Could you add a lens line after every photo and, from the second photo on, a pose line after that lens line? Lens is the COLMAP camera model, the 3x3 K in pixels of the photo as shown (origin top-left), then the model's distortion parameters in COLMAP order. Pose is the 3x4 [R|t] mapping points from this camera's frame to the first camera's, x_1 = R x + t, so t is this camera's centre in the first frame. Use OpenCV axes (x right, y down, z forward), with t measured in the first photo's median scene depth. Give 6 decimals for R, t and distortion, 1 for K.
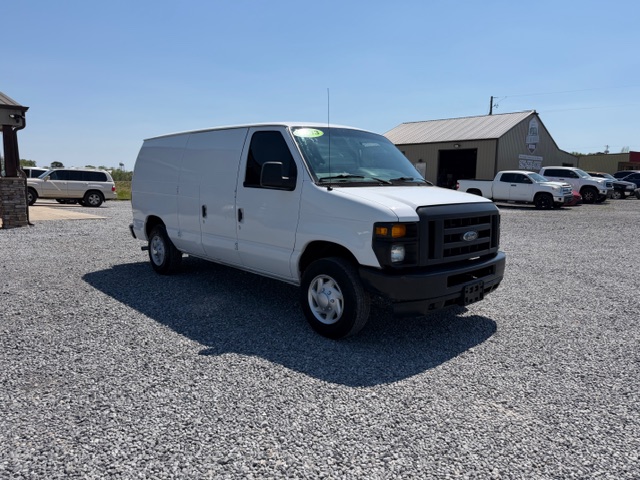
lens RADIAL K [[464.8, 0, 323.3], [0, 464.8, 240.1], [0, 0, 1]] dist [-0.006632, -0.008006]
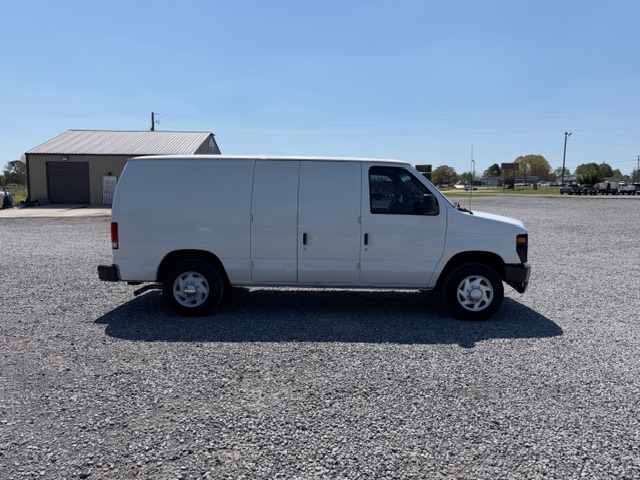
lens RADIAL K [[464.8, 0, 325.9], [0, 464.8, 239.5], [0, 0, 1]] dist [-0.006632, -0.008006]
pose [[0.686692, -0.076211, 0.722942, -1.136973], [0.096073, 0.995281, 0.013665, -0.082375], [-0.720572, 0.060071, 0.690773, 0.312573]]
